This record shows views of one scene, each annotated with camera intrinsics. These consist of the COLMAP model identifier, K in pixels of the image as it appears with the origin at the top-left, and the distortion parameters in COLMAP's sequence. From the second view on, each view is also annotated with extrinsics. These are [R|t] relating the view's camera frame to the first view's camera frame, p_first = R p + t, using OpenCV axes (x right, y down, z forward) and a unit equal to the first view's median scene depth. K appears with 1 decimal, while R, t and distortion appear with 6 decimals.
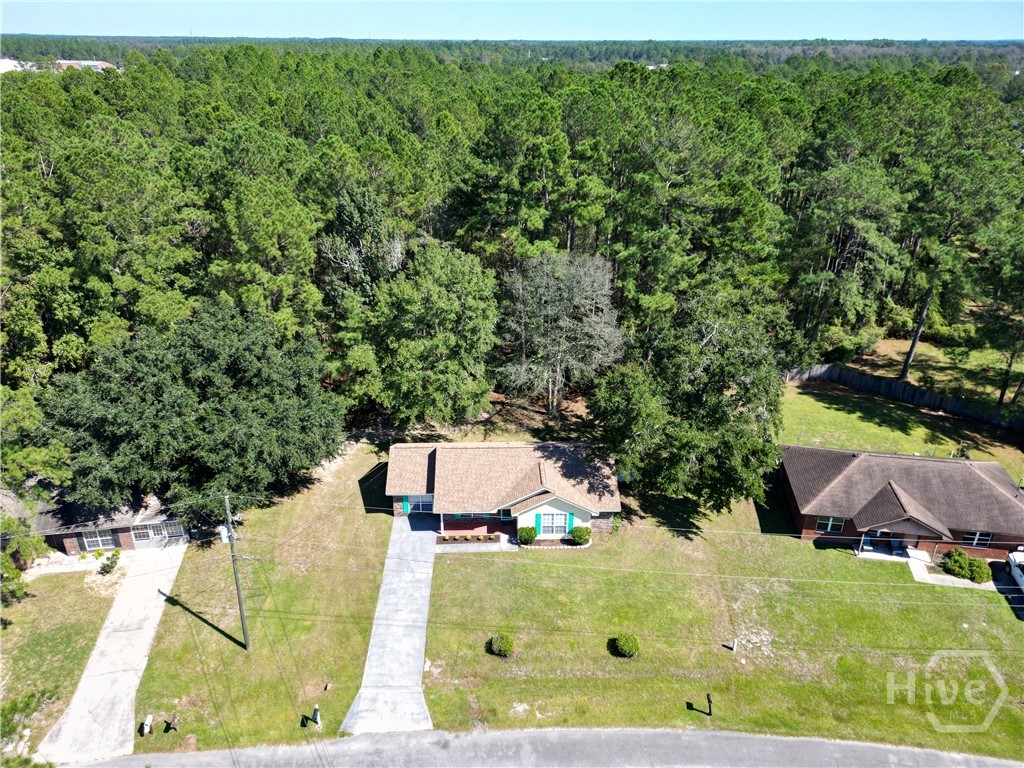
lens RADIAL K [[717.0, 0, 512.0], [0, 717.0, 384.0], [0, 0, 1]] dist [0.073610, -0.071907]
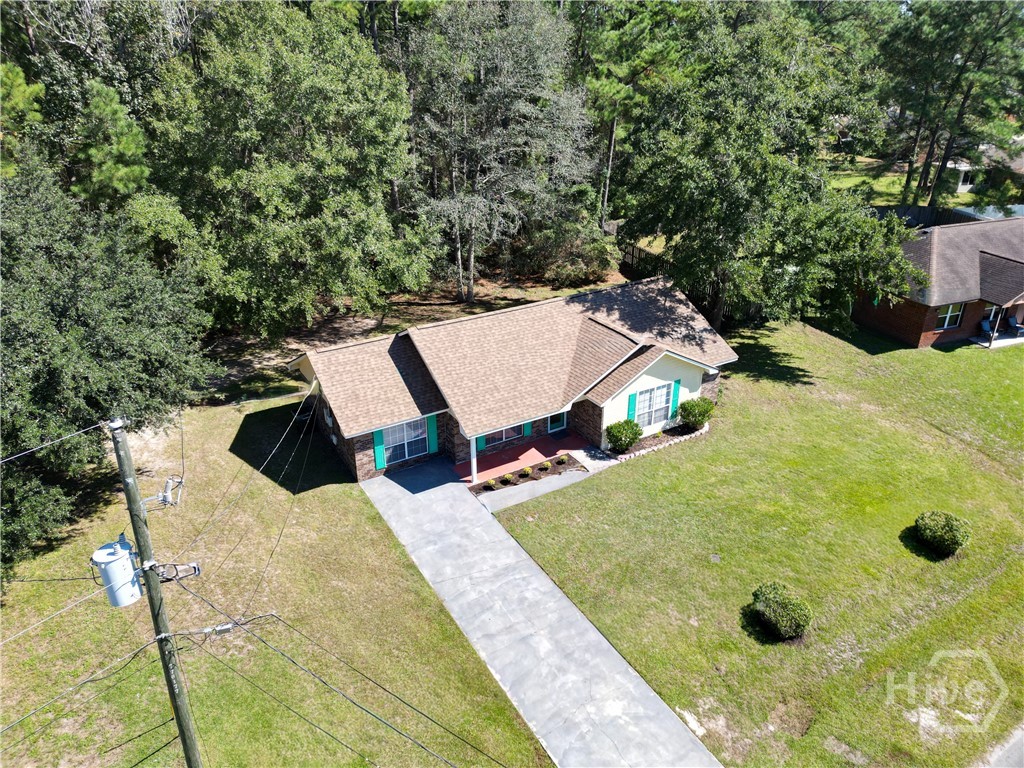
lens RADIAL K [[717.0, 0, 512.0], [0, 717.0, 384.0], [0, 0, 1]] dist [0.073610, -0.071907]
pose [[0.869772, -0.221085, 0.441156, -0.288463], [0.220815, 0.973890, 0.052712, 0.121529], [-0.441291, 0.051566, 0.895881, 0.533097]]
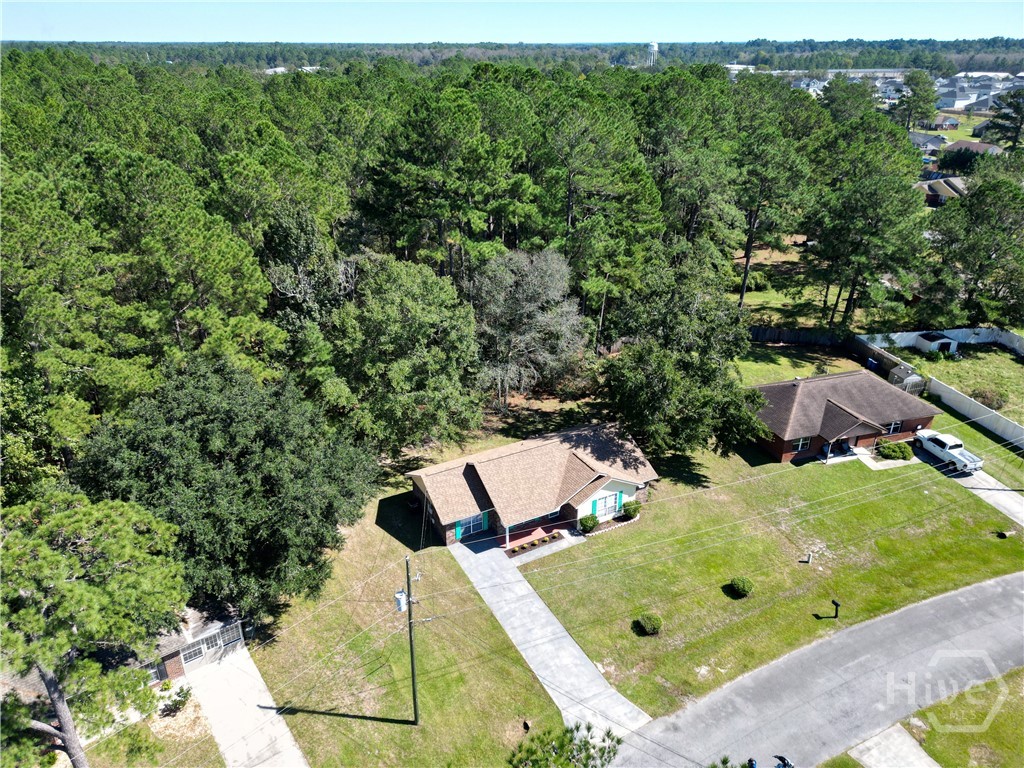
lens RADIAL K [[717.0, 0, 512.0], [0, 717.0, 384.0], [0, 0, 1]] dist [0.073610, -0.071907]
pose [[0.890563, -0.198293, 0.409362, -0.452608], [0.199440, 0.979078, 0.040381, -0.046857], [-0.408804, 0.045681, 0.911478, 0.101242]]
